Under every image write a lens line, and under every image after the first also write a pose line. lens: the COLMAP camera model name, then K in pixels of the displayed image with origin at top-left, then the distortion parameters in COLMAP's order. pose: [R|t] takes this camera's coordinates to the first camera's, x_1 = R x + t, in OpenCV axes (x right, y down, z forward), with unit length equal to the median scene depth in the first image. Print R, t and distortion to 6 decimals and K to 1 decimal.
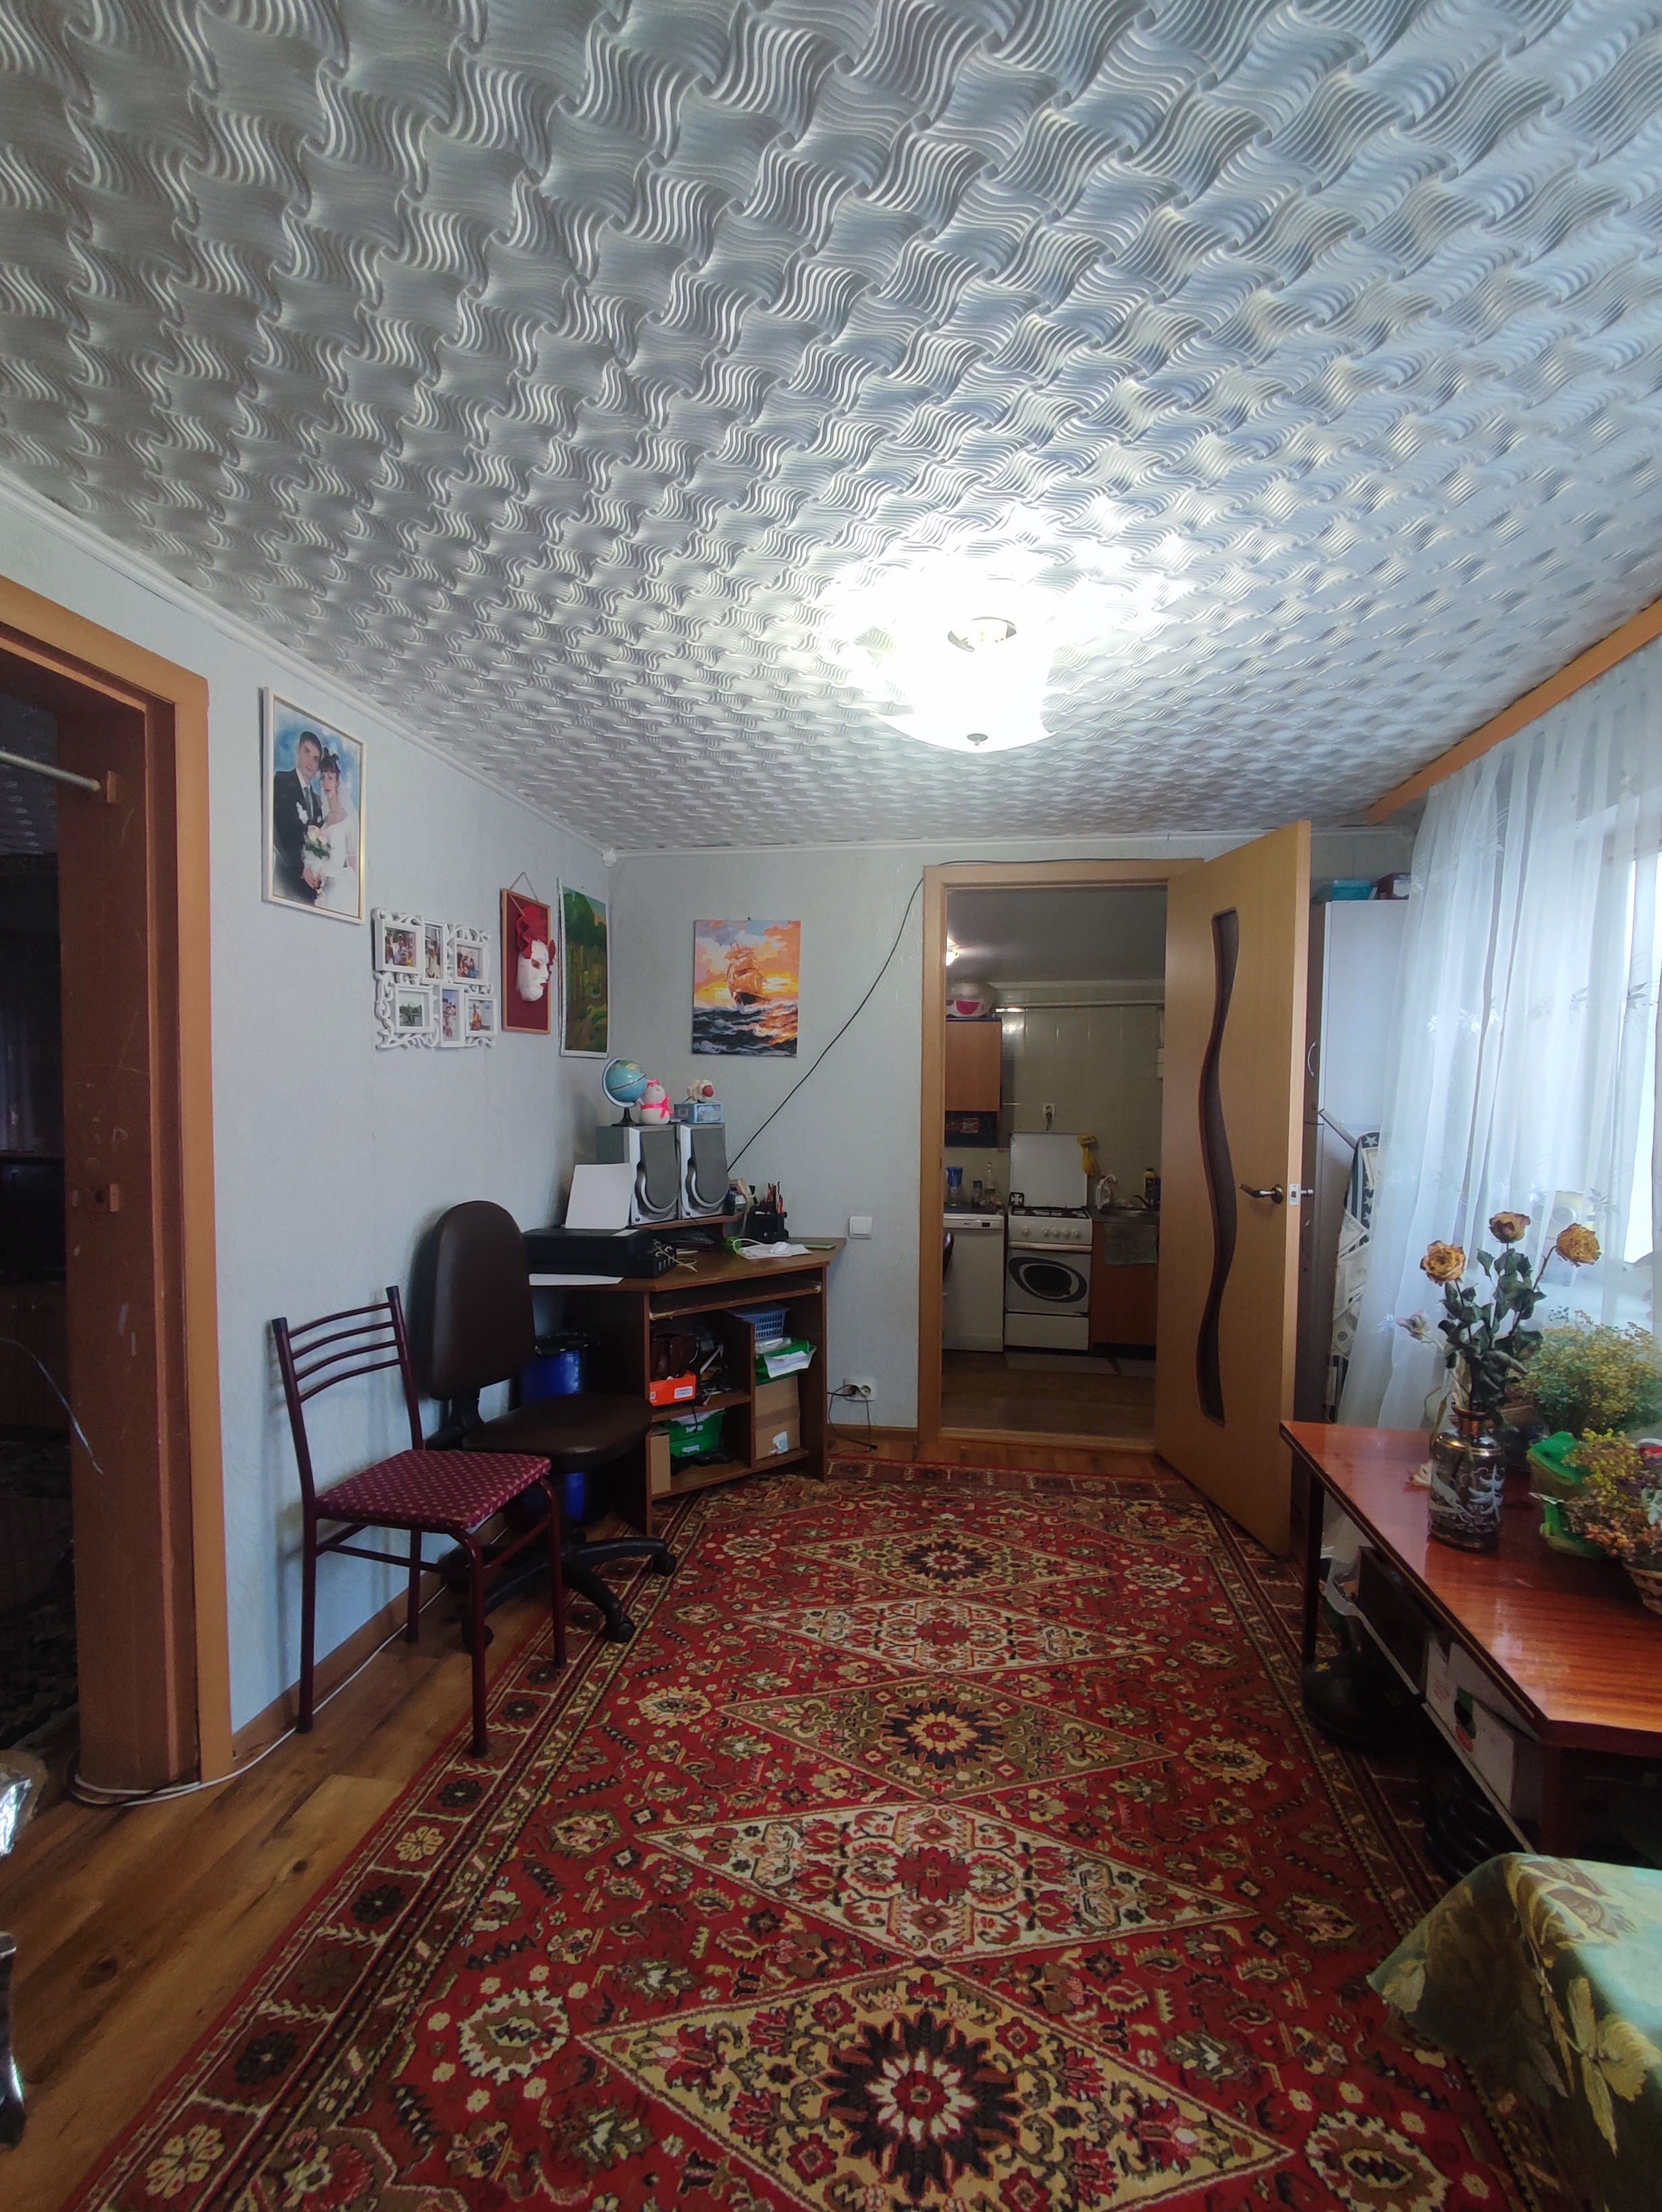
lens RADIAL K [[1011.8, 0, 814.8], [0, 1011.8, 1127.2], [0, 0, 1]] dist [-0.006926, 0.004869]
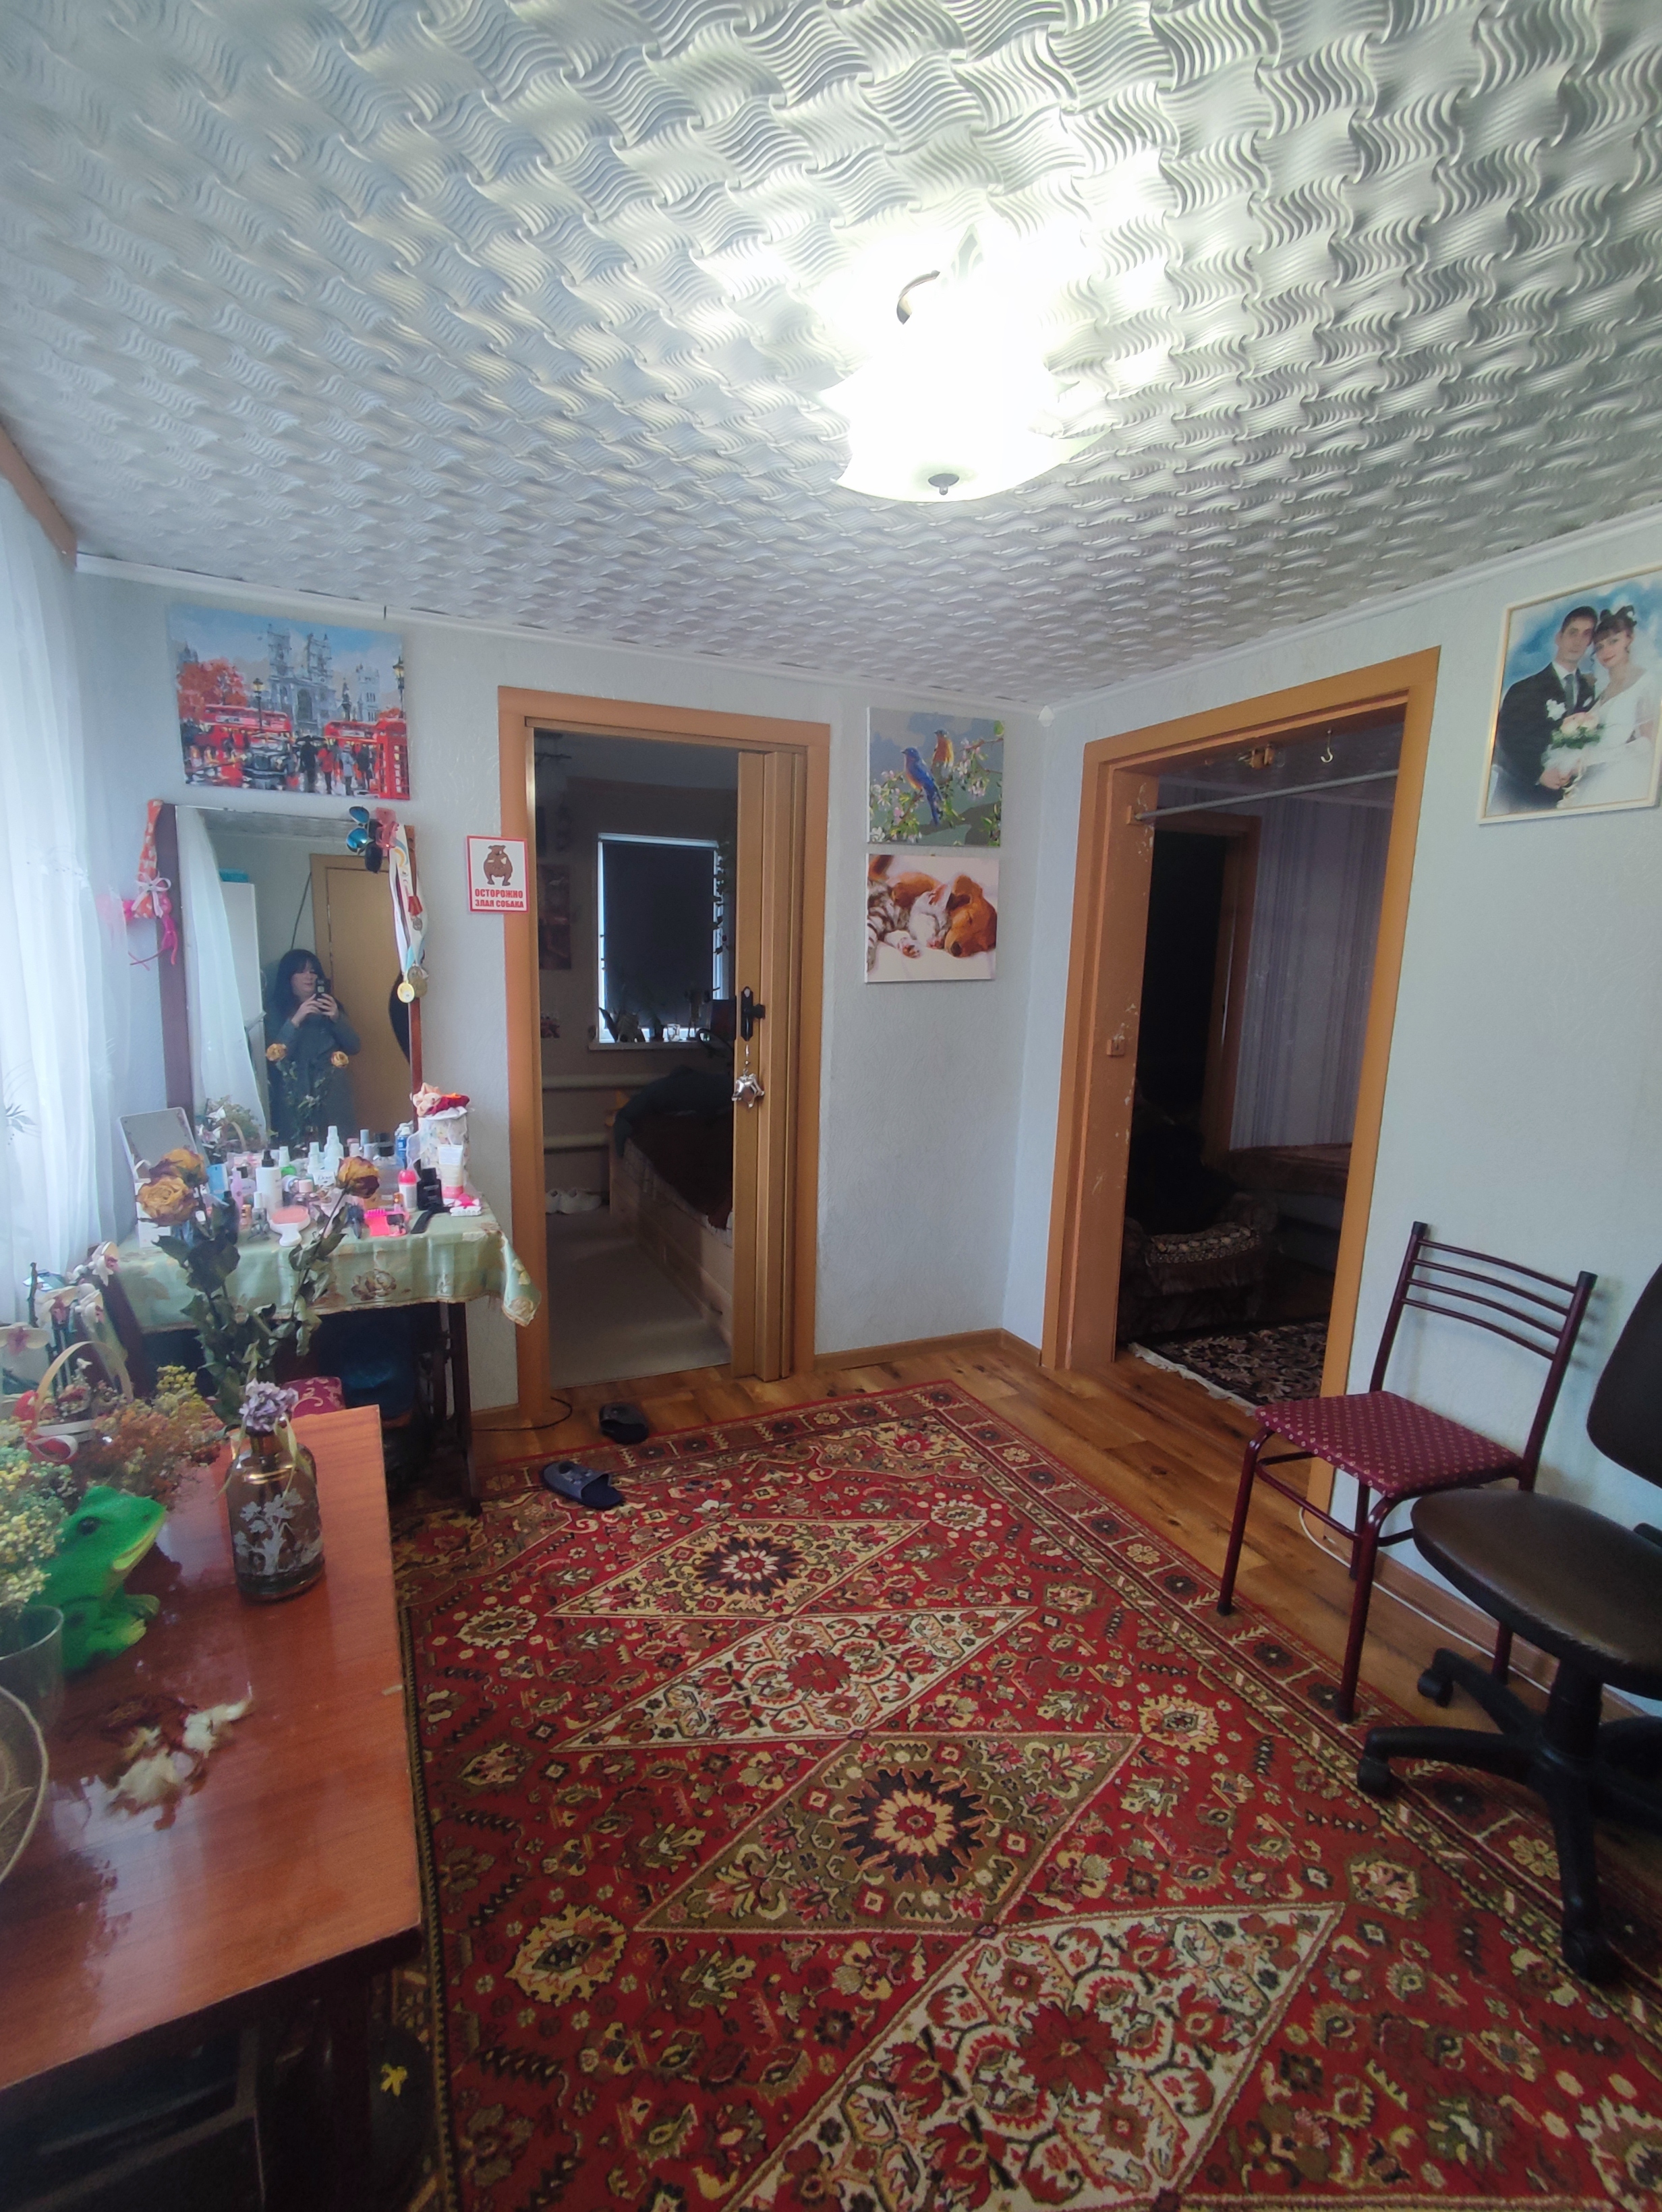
lens RADIAL K [[1011.8, 0, 815.9], [0, 1011.8, 1132.9], [0, 0, 1]] dist [-0.006926, 0.004869]
pose [[-0.832455, 0.066180, -0.550126, 0.573620], [-0.058649, 0.976740, 0.206250, -0.085979], [0.550980, 0.203958, -0.809211, 1.446408]]
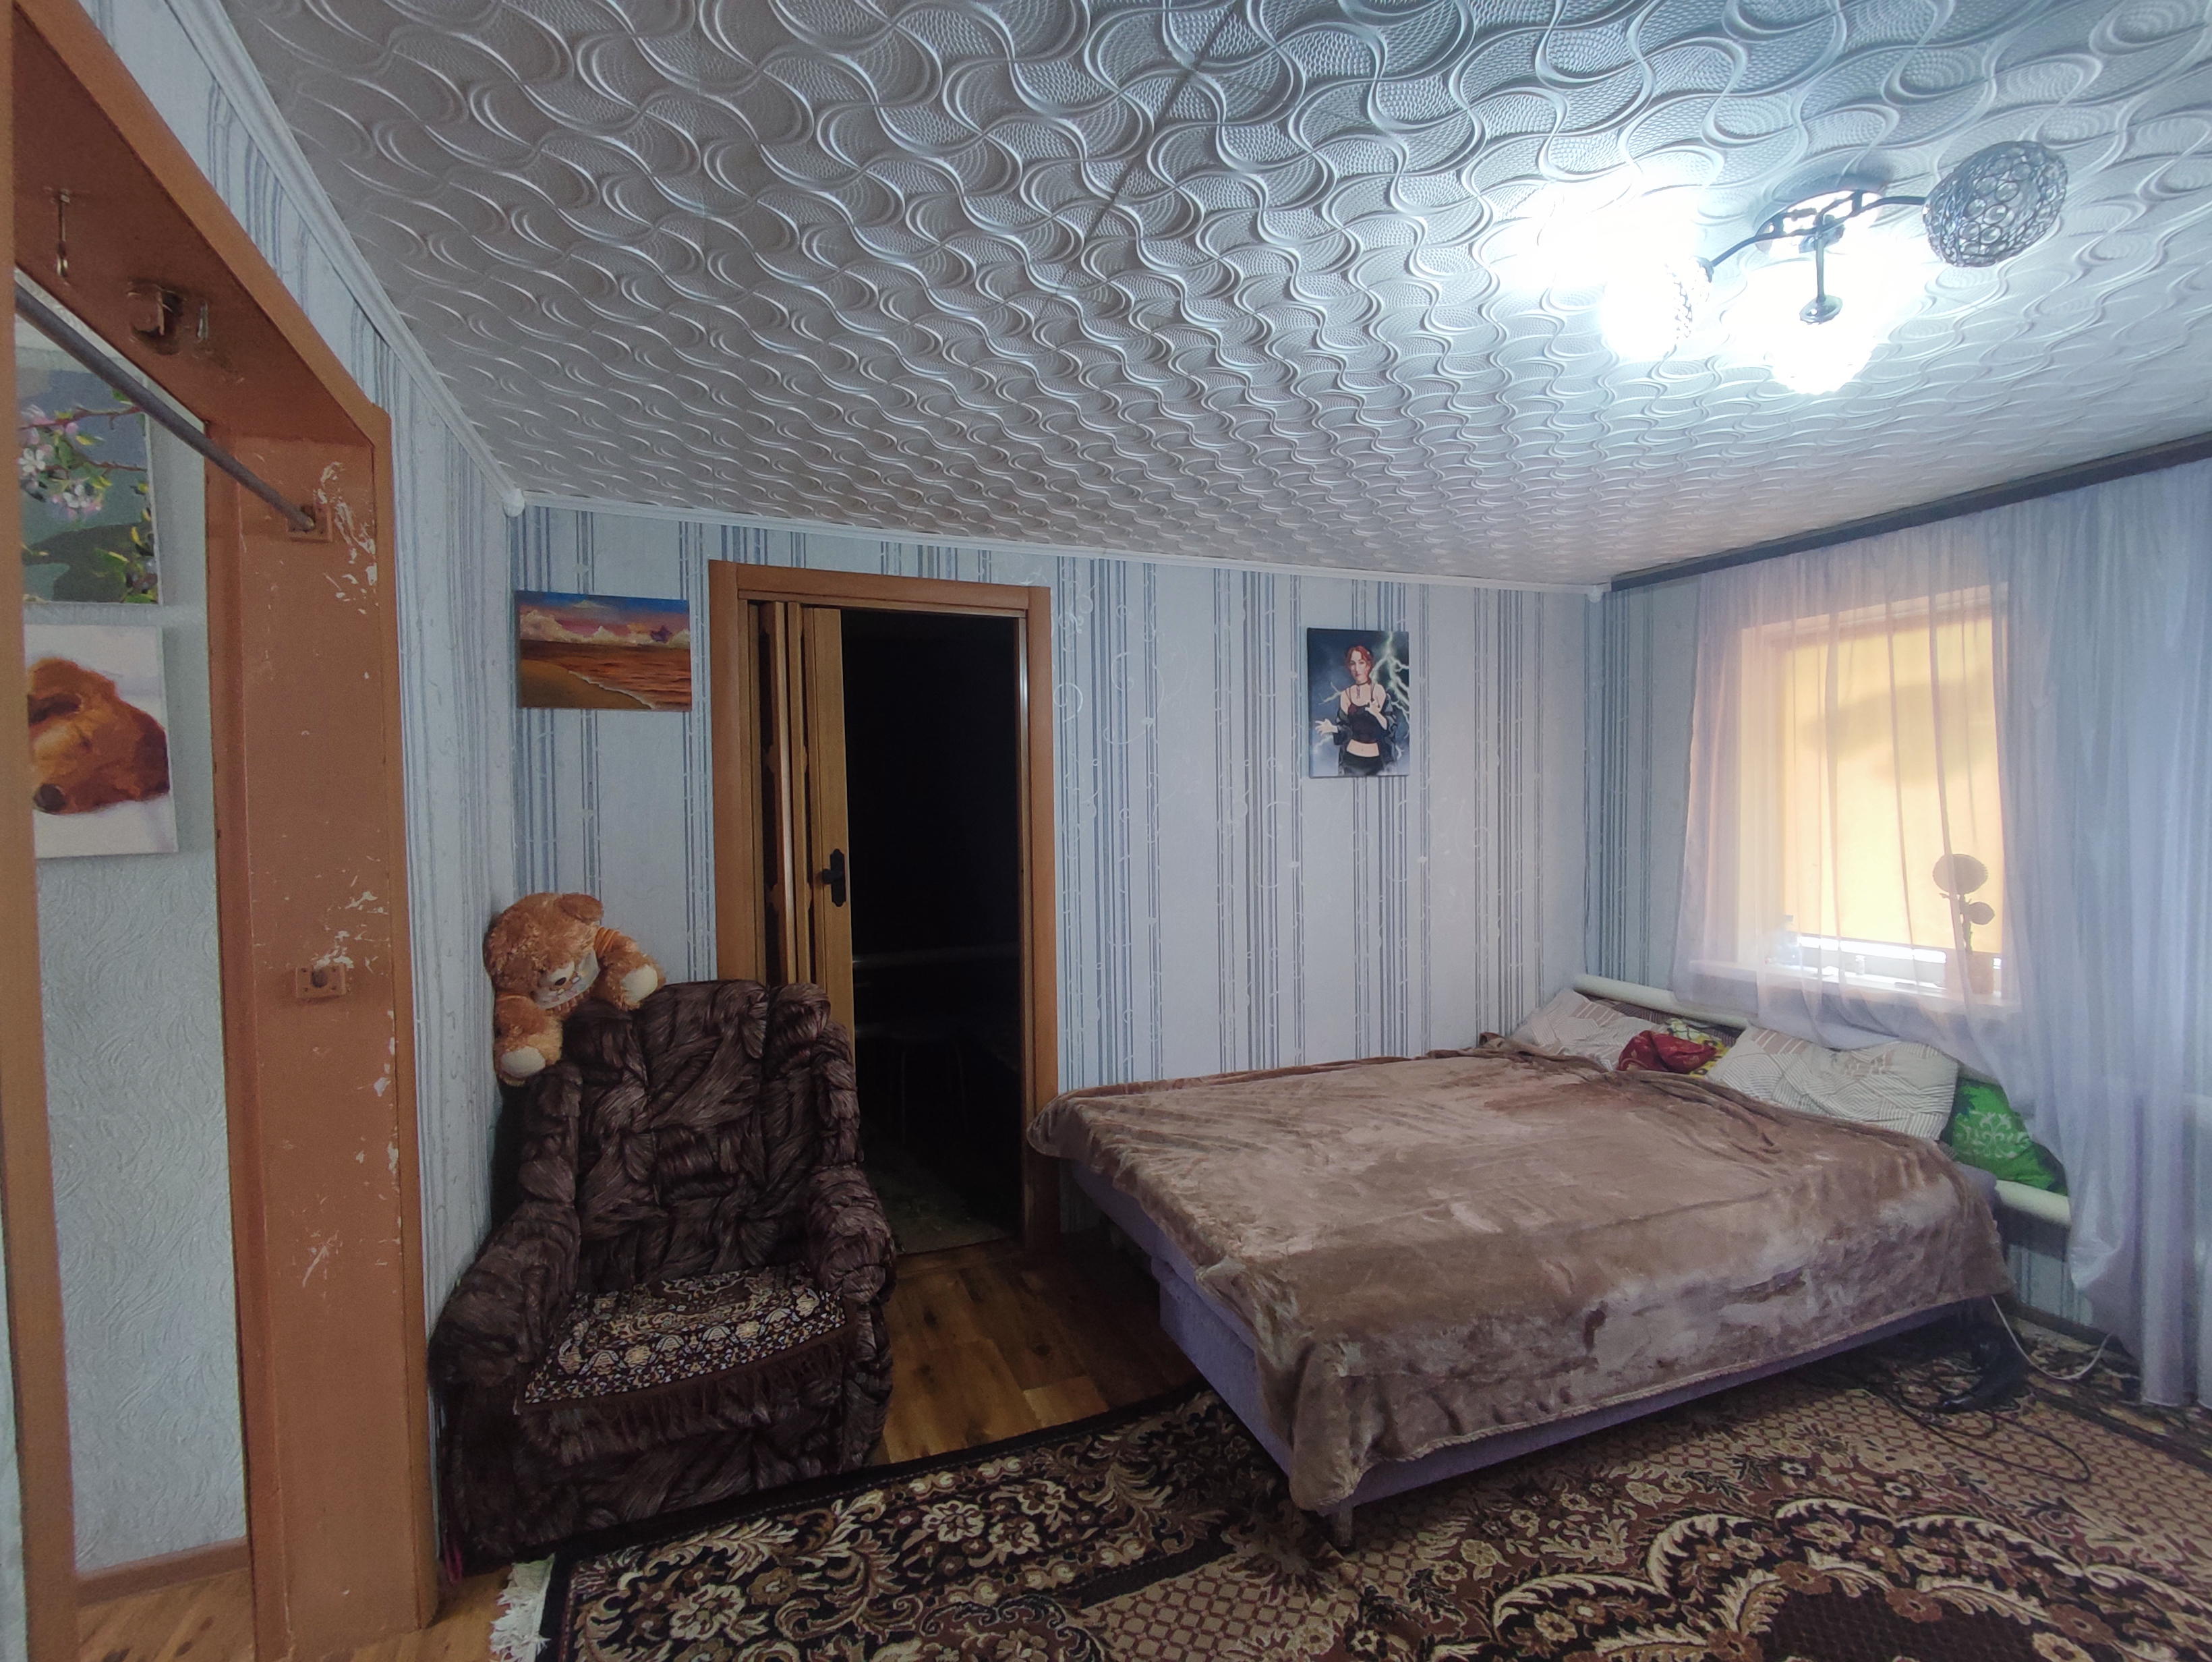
lens RADIAL K [[1011.8, 0, 1115.2], [0, 1011.8, 837.1], [0, 0, 1]] dist [-0.006926, 0.004869]
pose [[-0.847099, 0.014392, -0.531241, -0.785149], [-0.018145, 0.998267, 0.055978, -0.083201], [0.531126, 0.057058, -0.845370, 1.376123]]
